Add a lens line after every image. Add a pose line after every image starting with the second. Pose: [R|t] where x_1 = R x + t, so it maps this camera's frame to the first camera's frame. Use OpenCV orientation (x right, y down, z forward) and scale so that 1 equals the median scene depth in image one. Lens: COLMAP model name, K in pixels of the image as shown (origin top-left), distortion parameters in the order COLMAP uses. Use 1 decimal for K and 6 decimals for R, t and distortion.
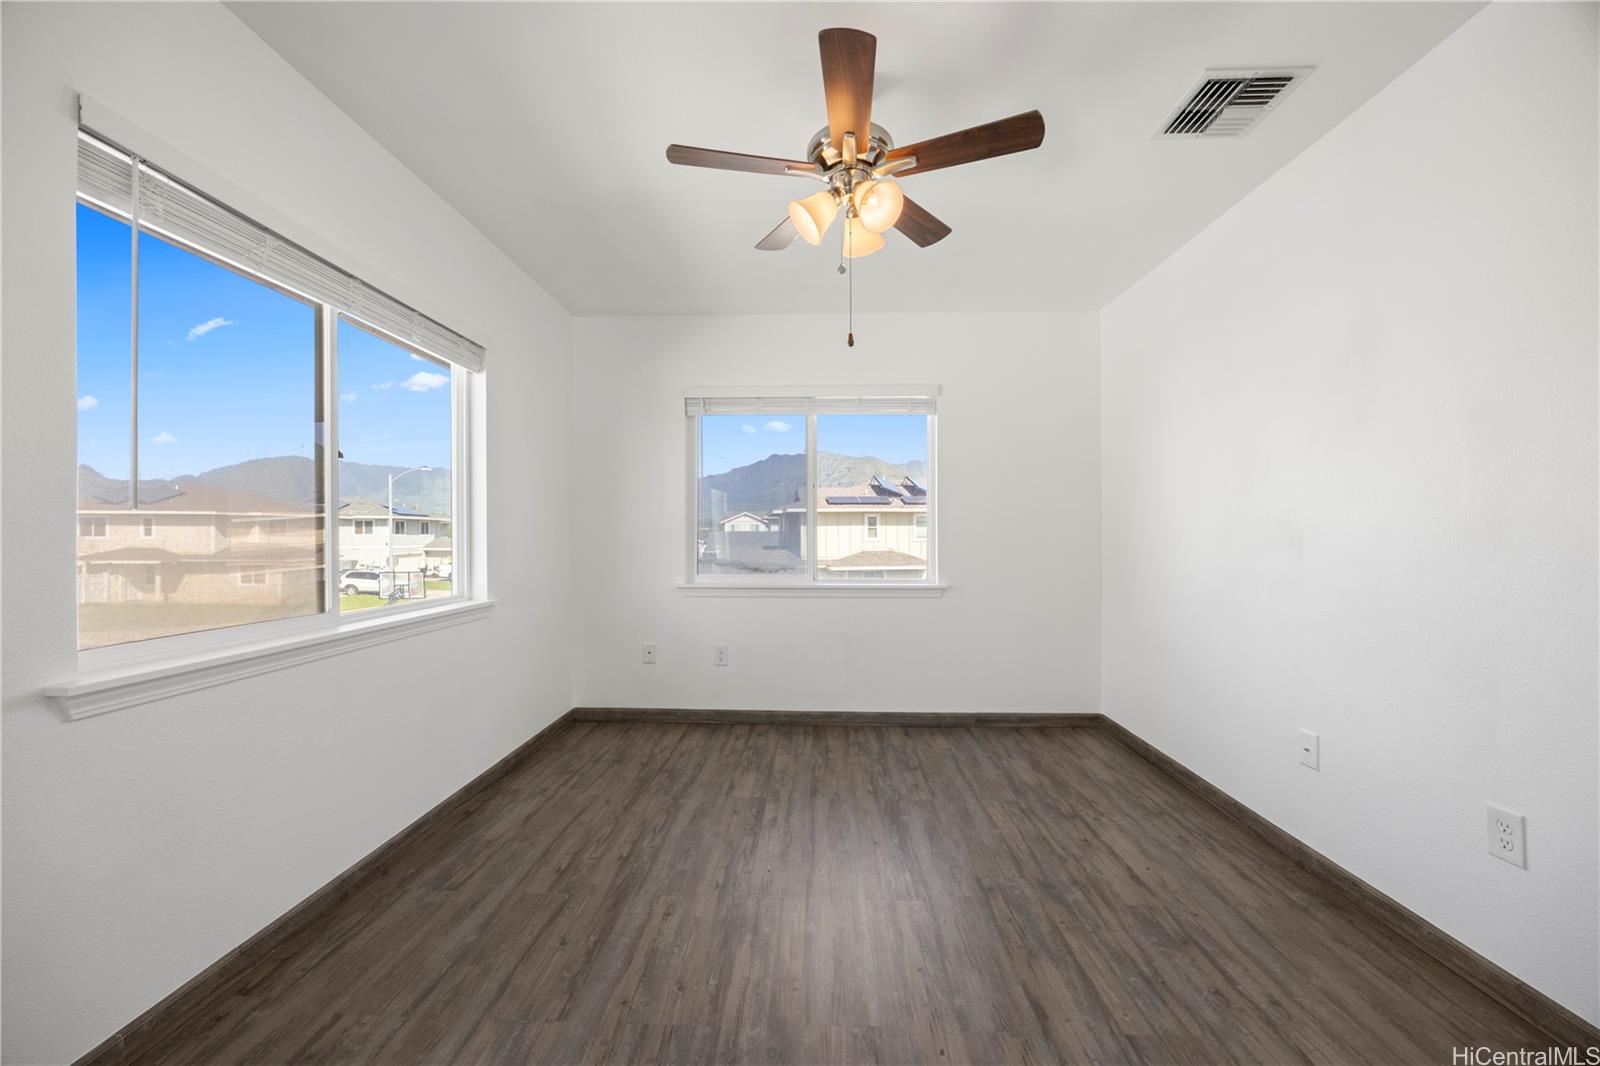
lens RADIAL K [[604.7, 0, 802.2], [0, 604.7, 536.0], [0, 0, 1]] dist [-0.001478, 0.000314]
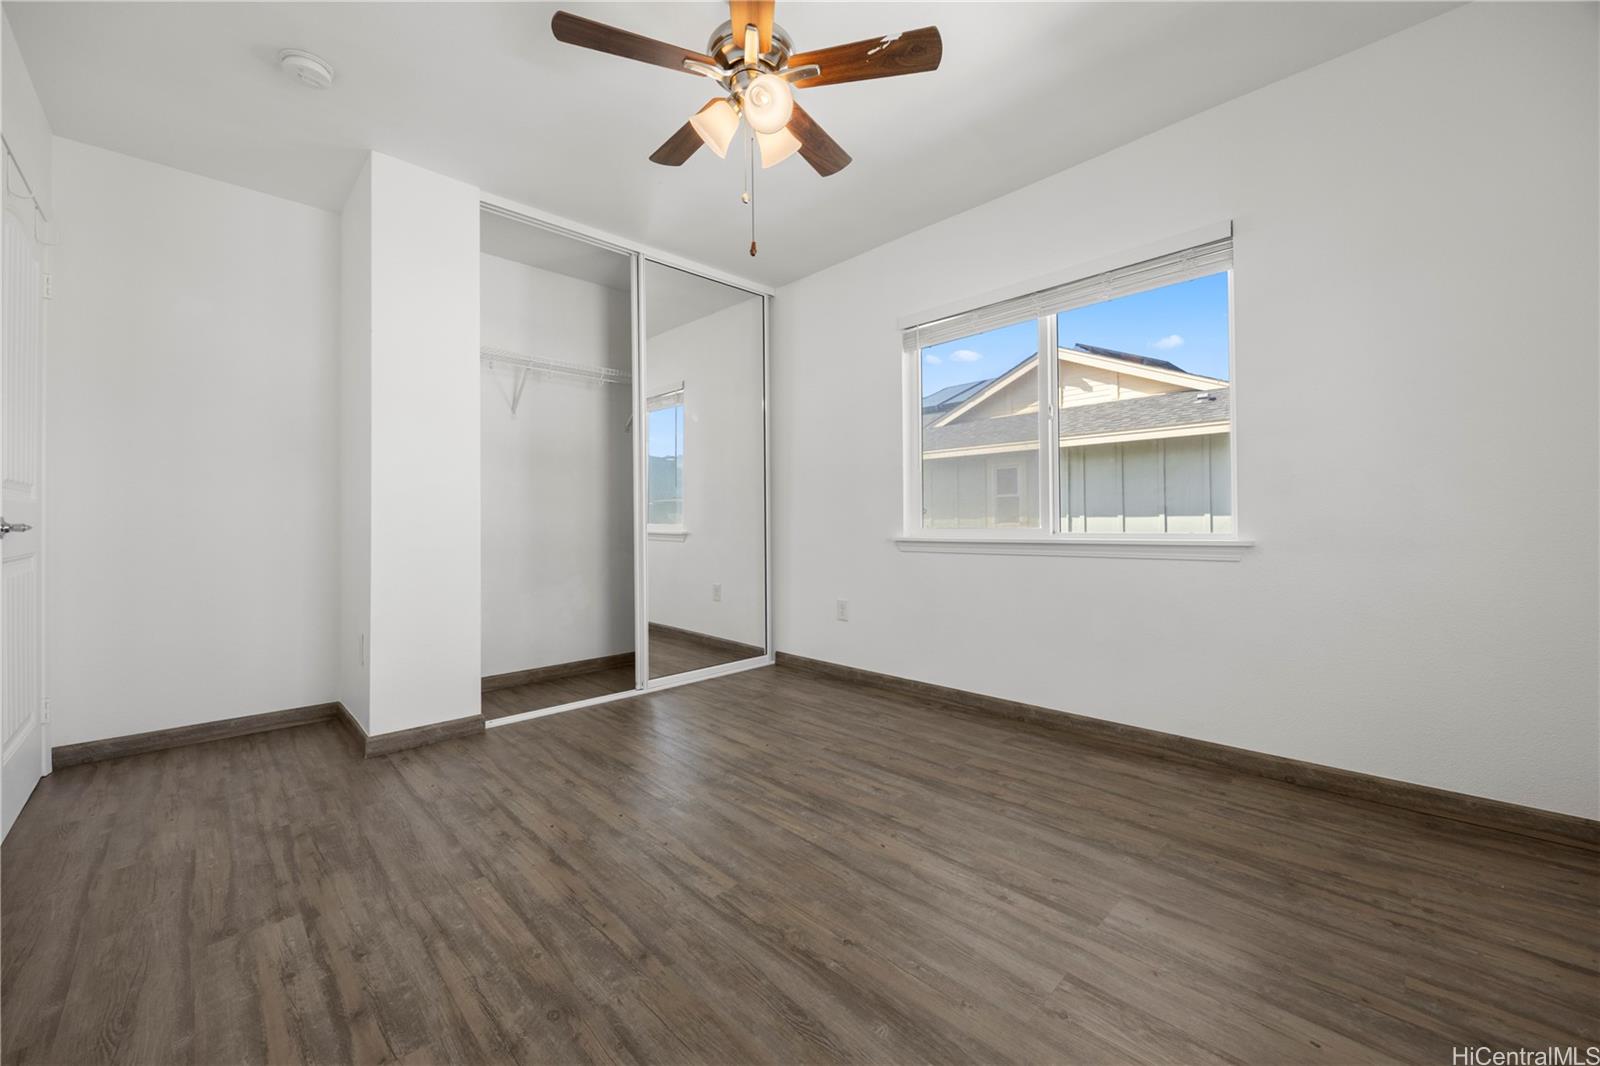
lens RADIAL K [[628.4, 0, 799.4], [0, 628.4, 515.3], [0, 0, 1]] dist [-0.000252, 0.000080]
pose [[-0.698975, -0.001807, -0.715144, 0.745225], [0.009848, 0.999878, -0.012152, 0.115122], [0.715078, -0.015537, -0.698872, 1.746493]]
